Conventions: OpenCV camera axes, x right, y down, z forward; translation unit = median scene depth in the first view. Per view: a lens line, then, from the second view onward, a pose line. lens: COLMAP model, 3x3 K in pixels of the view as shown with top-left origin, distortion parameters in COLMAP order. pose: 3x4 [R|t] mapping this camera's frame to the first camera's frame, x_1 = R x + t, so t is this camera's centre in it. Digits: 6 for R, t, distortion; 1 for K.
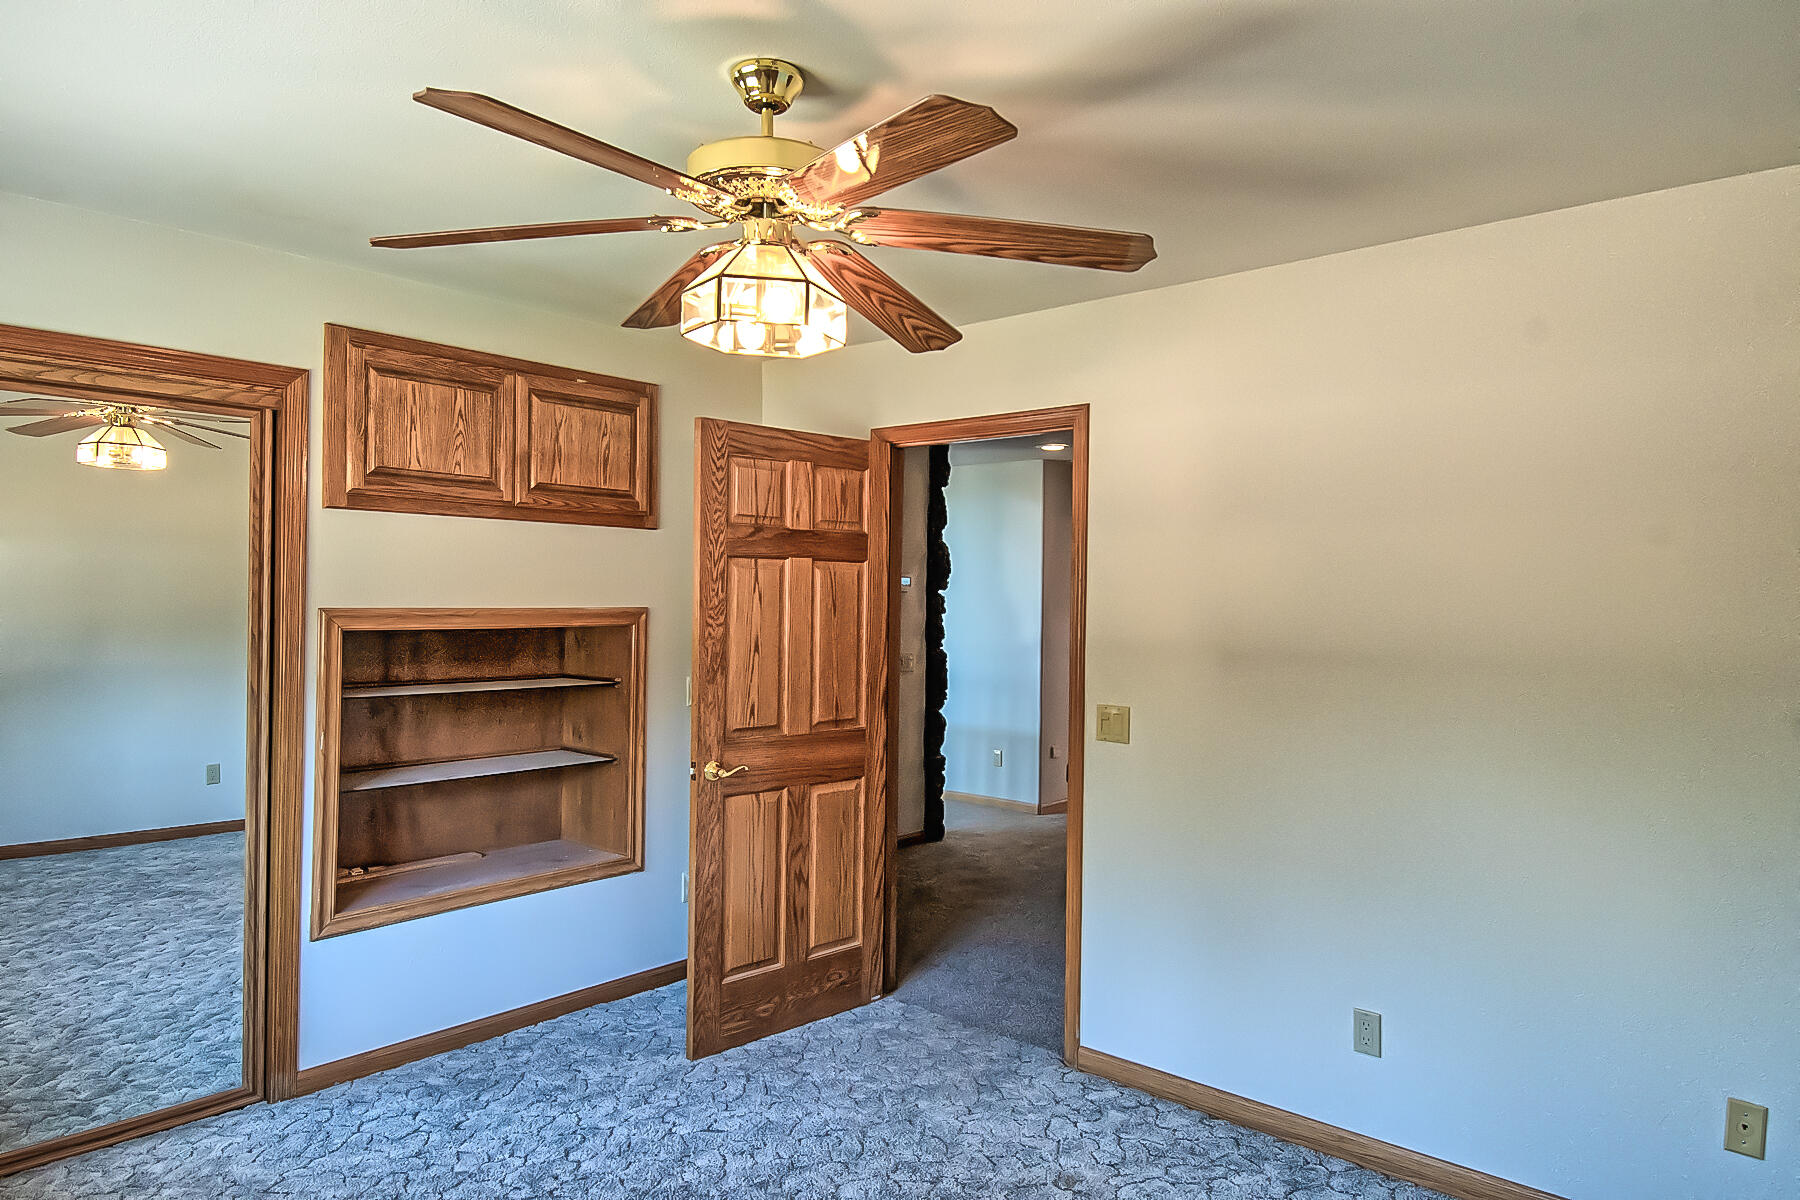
lens RADIAL K [[1112.1, 0, 900.0], [0, 1112.1, 600.0], [0, 0, 1]] dist [0.000496, -0.023523]
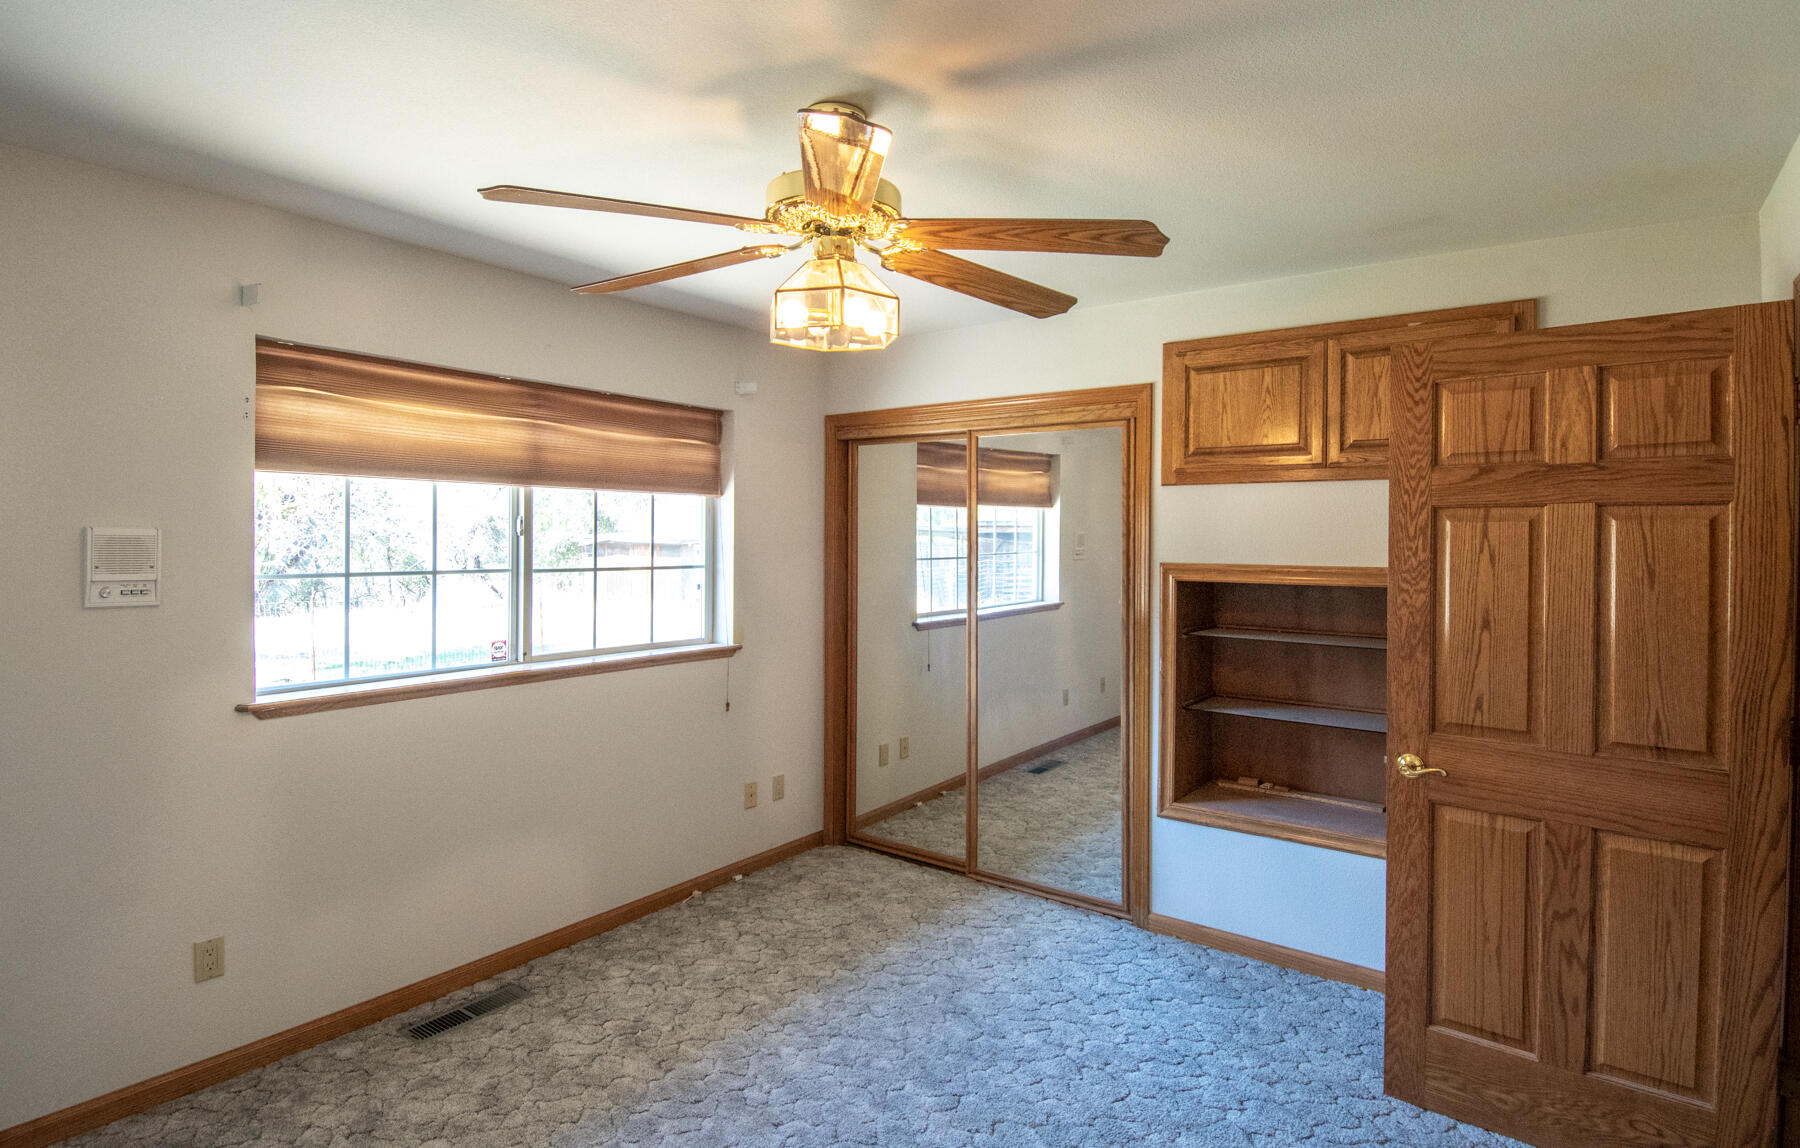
lens RADIAL K [[919.3, 0, 902.9], [0, 919.3, 545.2], [0, 0, 1]] dist [-0.001364, -0.000849]
pose [[0.080246, -0.005214, -0.996761, 0.488356], [-0.009141, 0.999940, -0.005967, -0.003950], [0.996733, 0.009590, 0.080194, 0.560737]]
